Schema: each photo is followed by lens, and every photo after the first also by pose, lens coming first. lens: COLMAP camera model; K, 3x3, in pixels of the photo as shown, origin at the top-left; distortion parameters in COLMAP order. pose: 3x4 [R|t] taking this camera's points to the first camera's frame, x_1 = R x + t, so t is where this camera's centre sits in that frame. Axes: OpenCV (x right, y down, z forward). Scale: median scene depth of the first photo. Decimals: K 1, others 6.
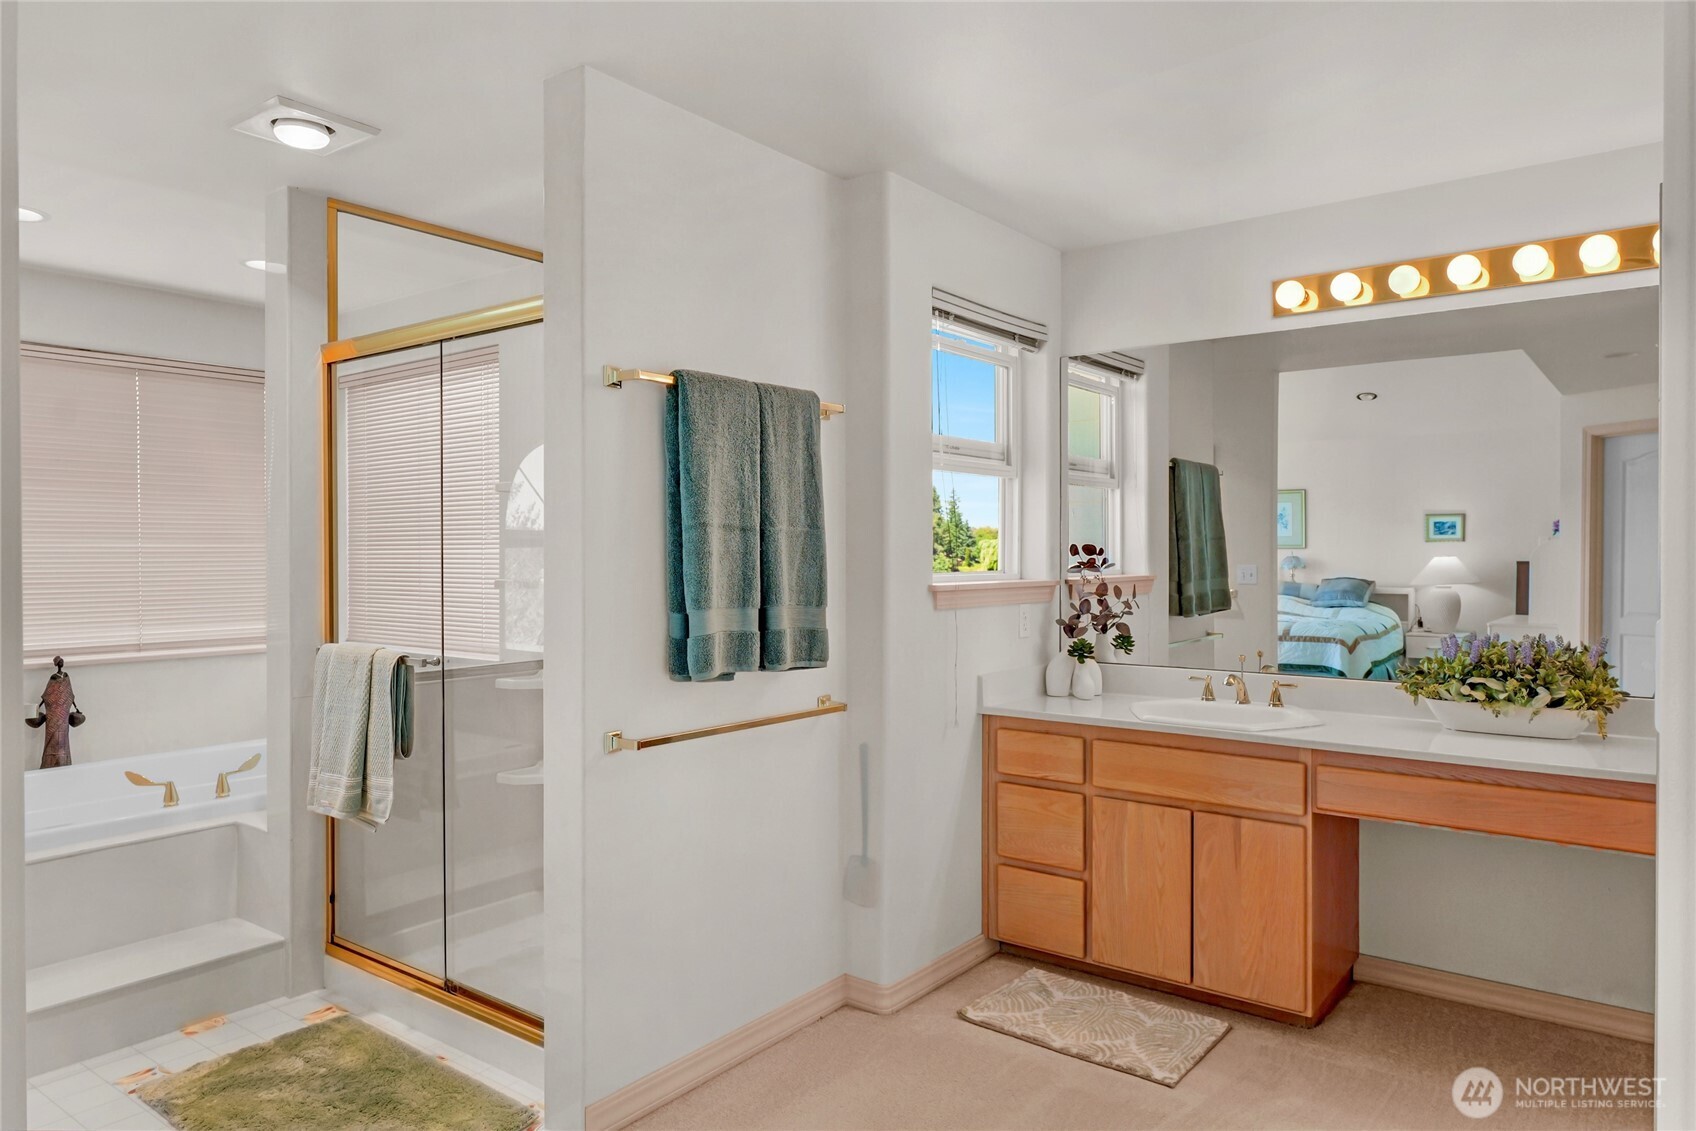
lens RADIAL K [[1088.6, 0, 833.3], [0, 1088.6, 554.3], [0, 0, 1]] dist [0.006339, 0.000849]
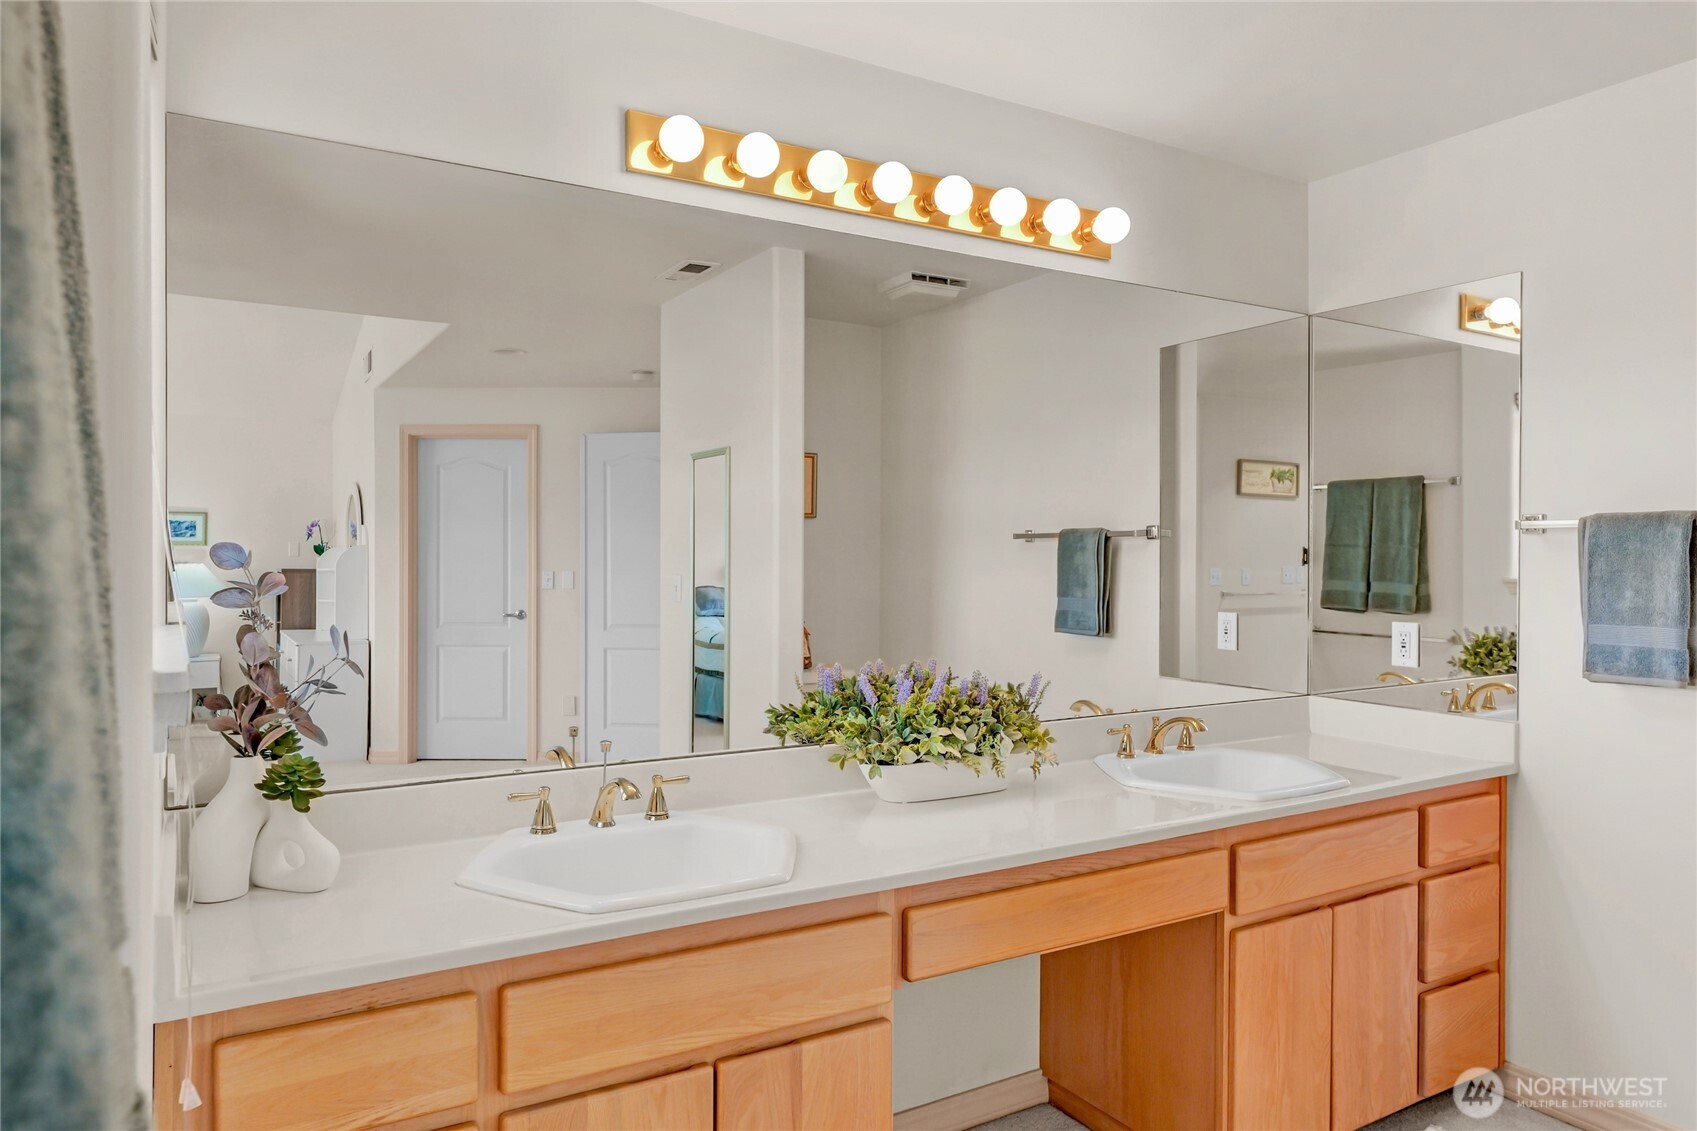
lens RADIAL K [[1089.2, 0, 848.2], [0, 1089.2, 564.7], [0, 0, 1]] dist [0.006339, 0.000849]
pose [[0.341394, -0.001925, 0.939918, -0.115807], [-0.002610, 0.999992, 0.002996, -0.001667], [-0.939917, -0.003476, 0.341387, 0.670975]]
